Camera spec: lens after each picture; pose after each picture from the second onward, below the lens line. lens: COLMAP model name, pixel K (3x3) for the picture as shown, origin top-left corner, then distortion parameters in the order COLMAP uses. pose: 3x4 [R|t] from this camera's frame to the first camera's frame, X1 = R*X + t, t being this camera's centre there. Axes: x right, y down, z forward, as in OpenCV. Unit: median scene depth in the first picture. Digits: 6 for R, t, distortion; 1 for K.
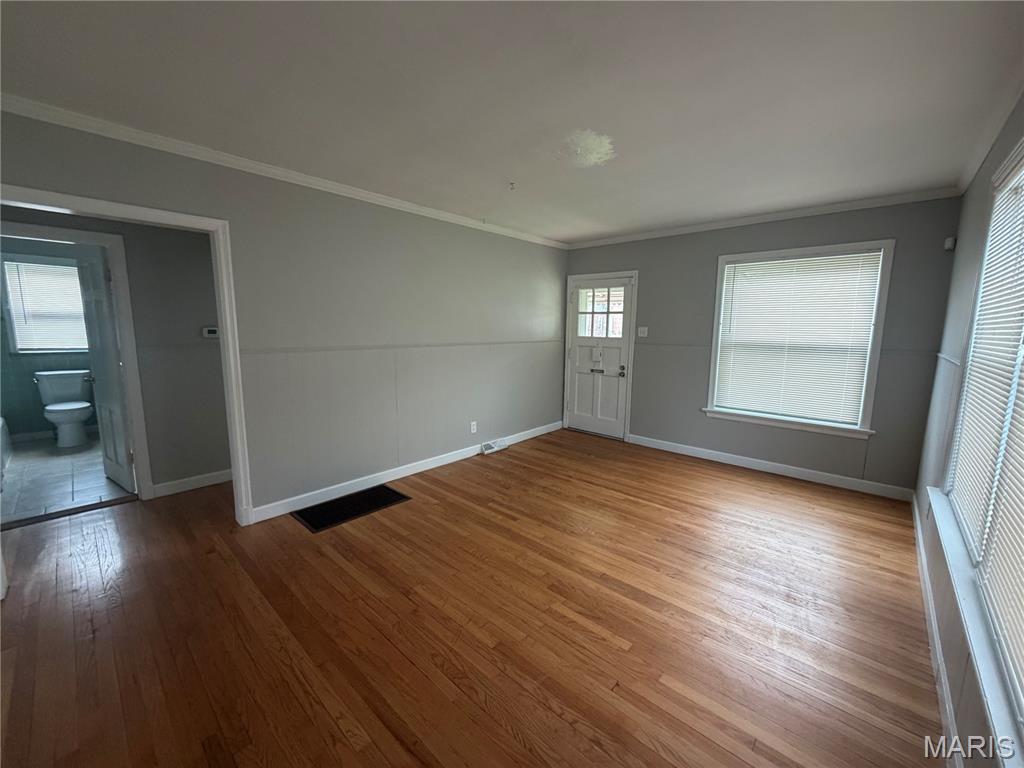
lens RADIAL K [[410.0, 0, 512.4], [0, 410.0, 386.3], [0, 0, 1]] dist [0.004305, -0.000344]
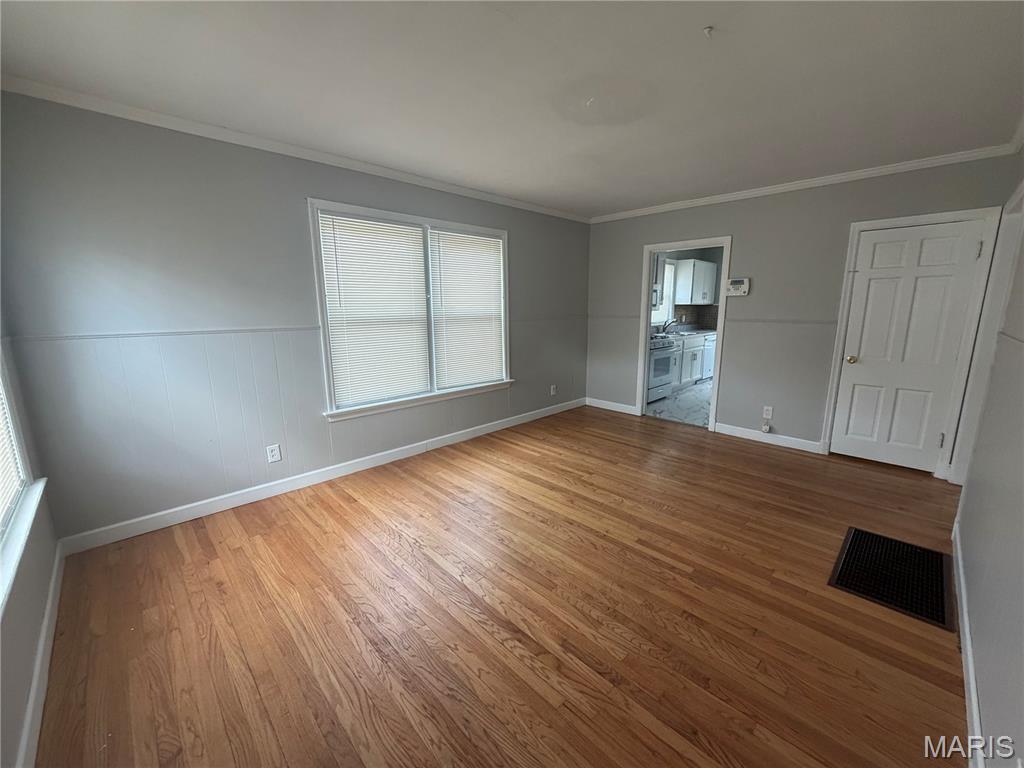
lens RADIAL K [[410.0, 0, 509.2], [0, 410.0, 382.5], [0, 0, 1]] dist [0.004305, -0.000344]
pose [[-0.997938, -0.016878, 0.061922, 0.236658], [0.004572, 0.943657, 0.330893, -0.258612], [-0.064018, 0.330494, -0.941635, 1.803056]]
